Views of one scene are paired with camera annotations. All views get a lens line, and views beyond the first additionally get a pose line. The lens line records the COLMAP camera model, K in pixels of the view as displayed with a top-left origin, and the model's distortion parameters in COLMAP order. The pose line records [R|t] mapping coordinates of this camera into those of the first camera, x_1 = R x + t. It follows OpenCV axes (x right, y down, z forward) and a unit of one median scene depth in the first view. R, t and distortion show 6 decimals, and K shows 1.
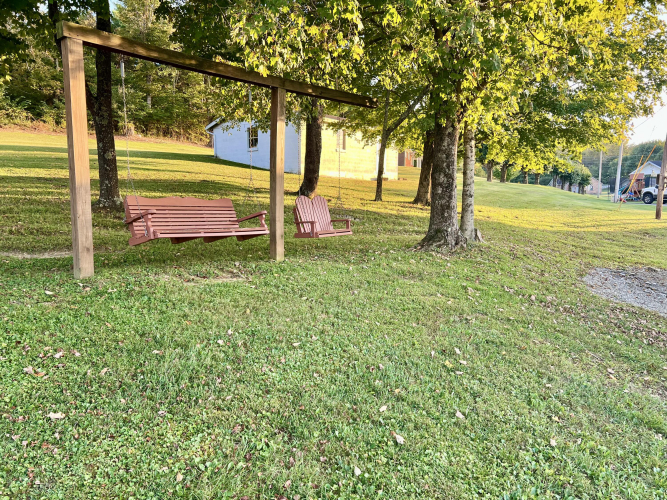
lens RADIAL K [[505.0, 0, 335.1], [0, 505.0, 248.2], [0, 0, 1]] dist [0.004074, -0.011254]
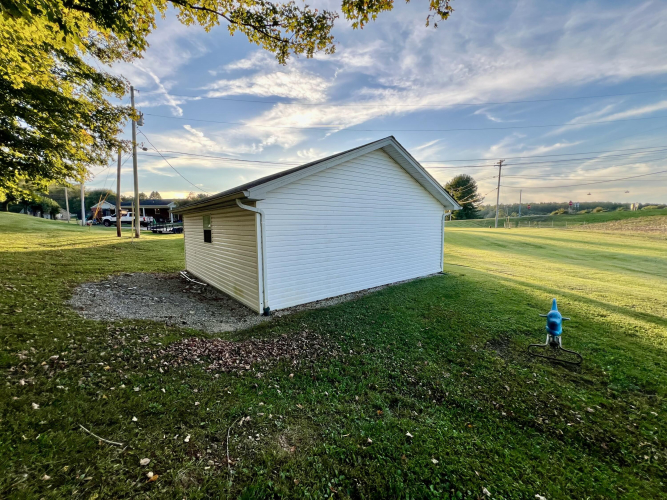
lens RADIAL K [[267.3, 0, 330.6], [0, 267.3, 255.5], [0, 0, 1]] dist [-0.001379, 0.000293]
pose [[0.314480, -0.108841, 0.943004, 0.078144], [0.088170, 0.992460, 0.085146, -0.018008], [-0.945161, 0.056368, 0.321705, 0.159091]]
